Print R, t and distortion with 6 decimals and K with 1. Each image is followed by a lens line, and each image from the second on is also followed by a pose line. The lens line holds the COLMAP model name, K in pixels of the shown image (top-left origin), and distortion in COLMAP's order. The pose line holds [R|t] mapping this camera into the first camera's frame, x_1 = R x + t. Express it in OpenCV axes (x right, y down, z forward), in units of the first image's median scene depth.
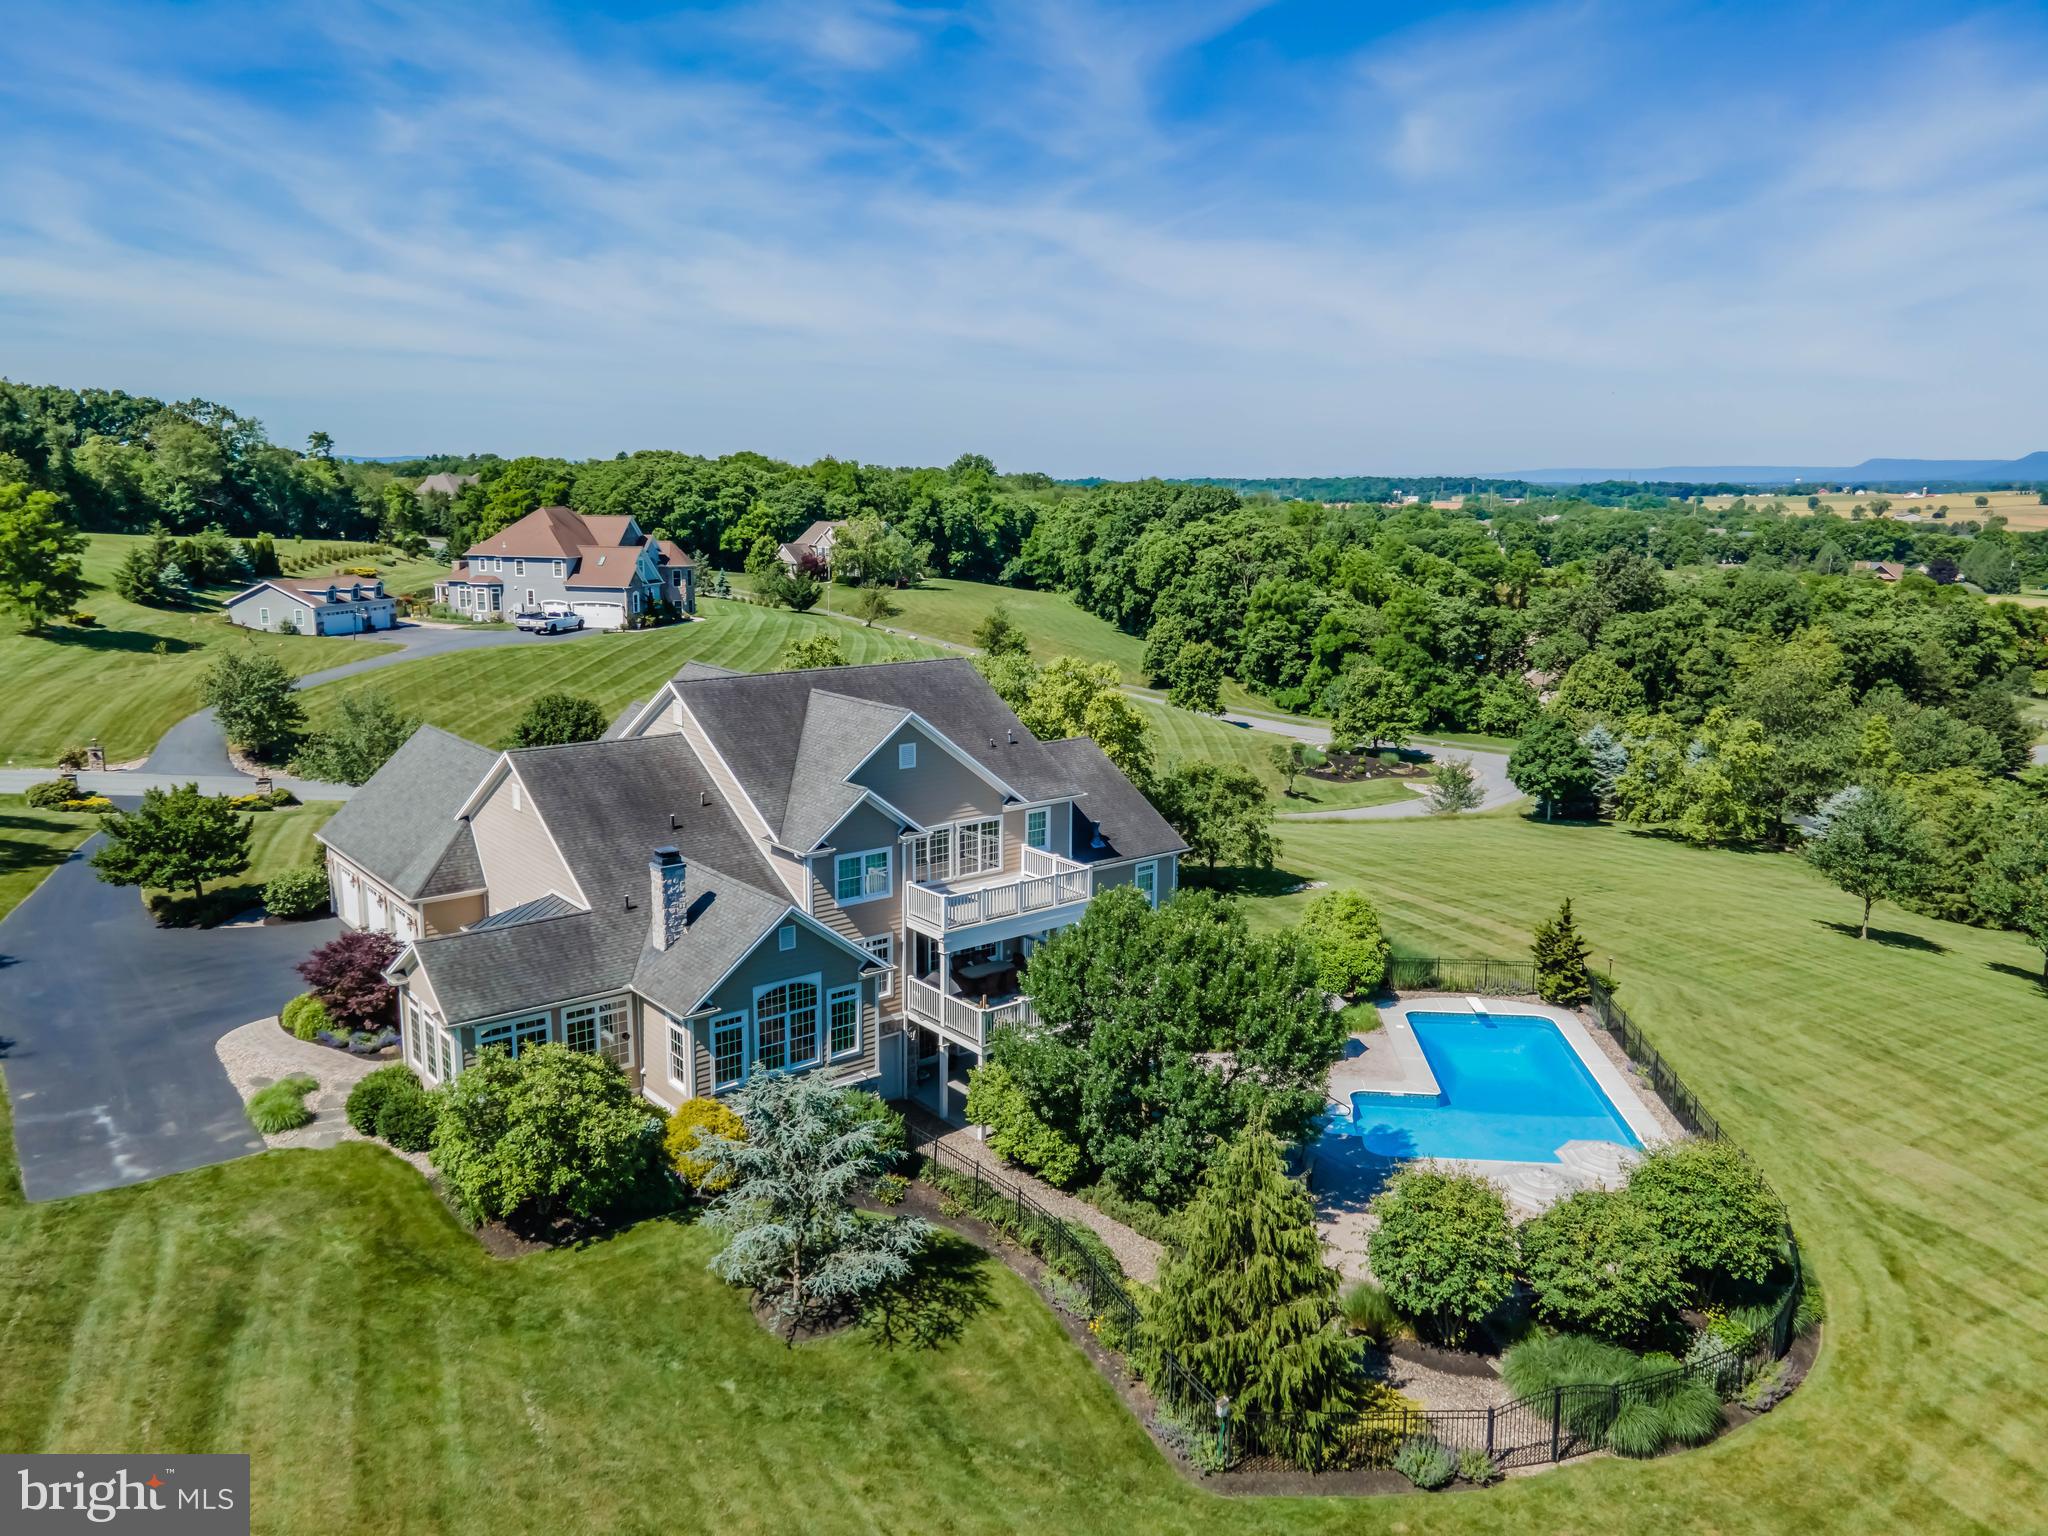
lens RADIAL K [[1487.1, 0, 1033.4], [0, 1487.1, 756.2], [0, 0, 1]] dist [0.033214, 0.024030]
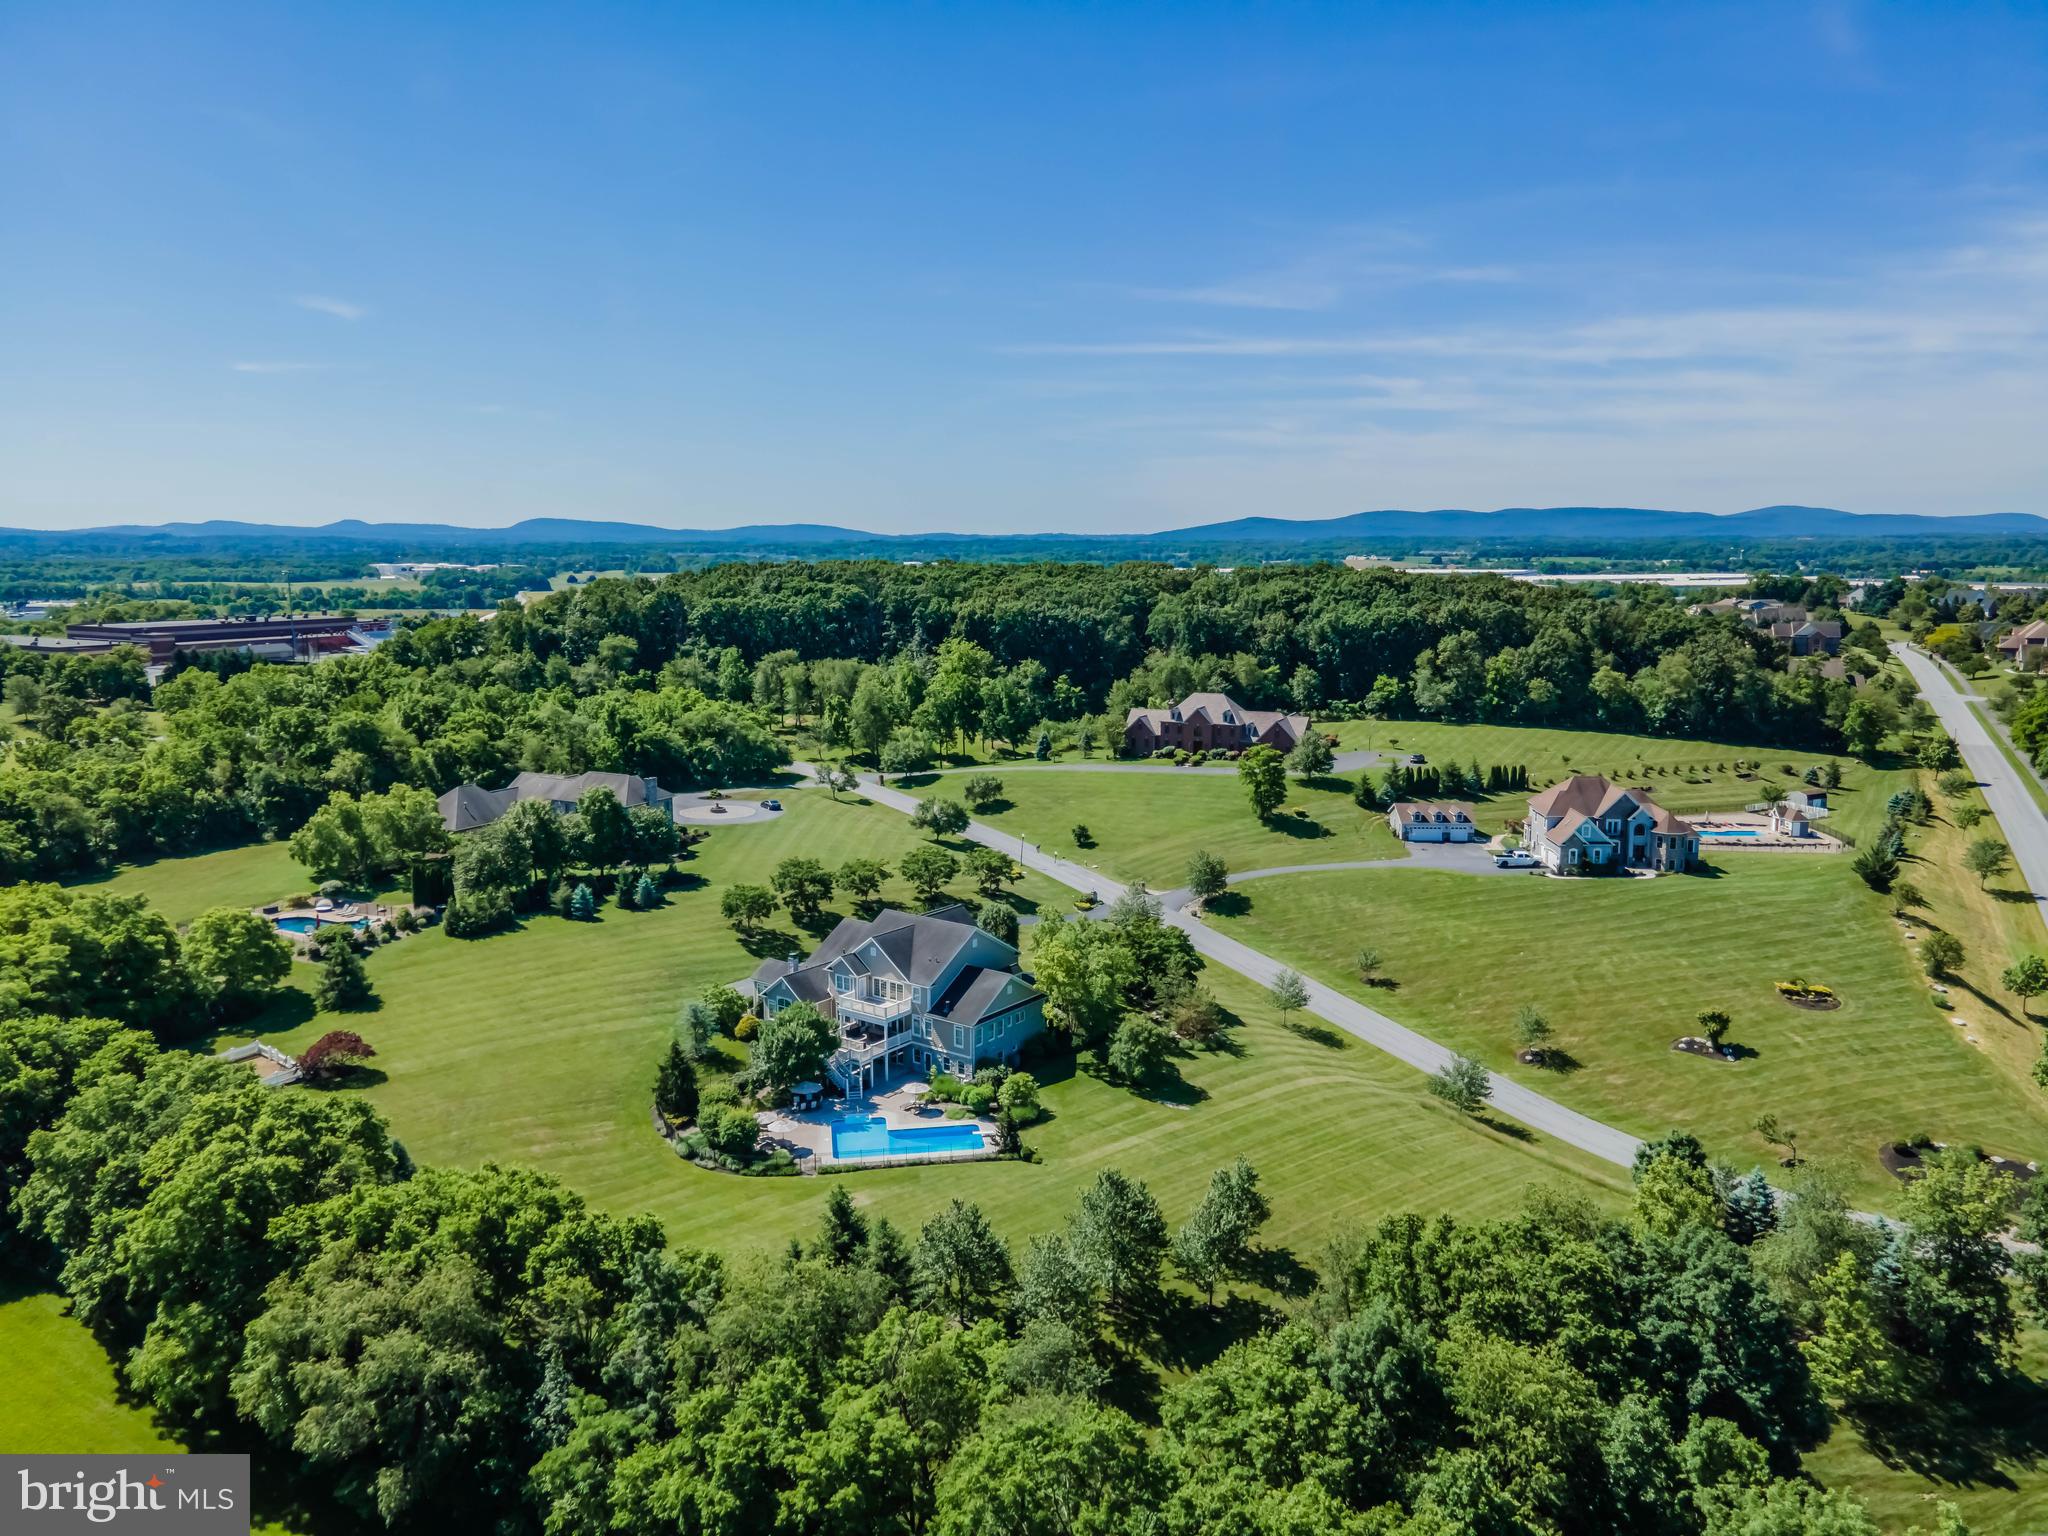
lens RADIAL K [[1487.1, 0, 1041.7], [0, 1487.1, 760.0], [0, 0, 1]] dist [0.033214, 0.024030]
pose [[0.242922, 0.136947, -0.960330, 0.912916], [-0.172337, 0.980329, 0.096205, -0.234624], [0.954614, 0.142130, 0.261745, 0.157450]]
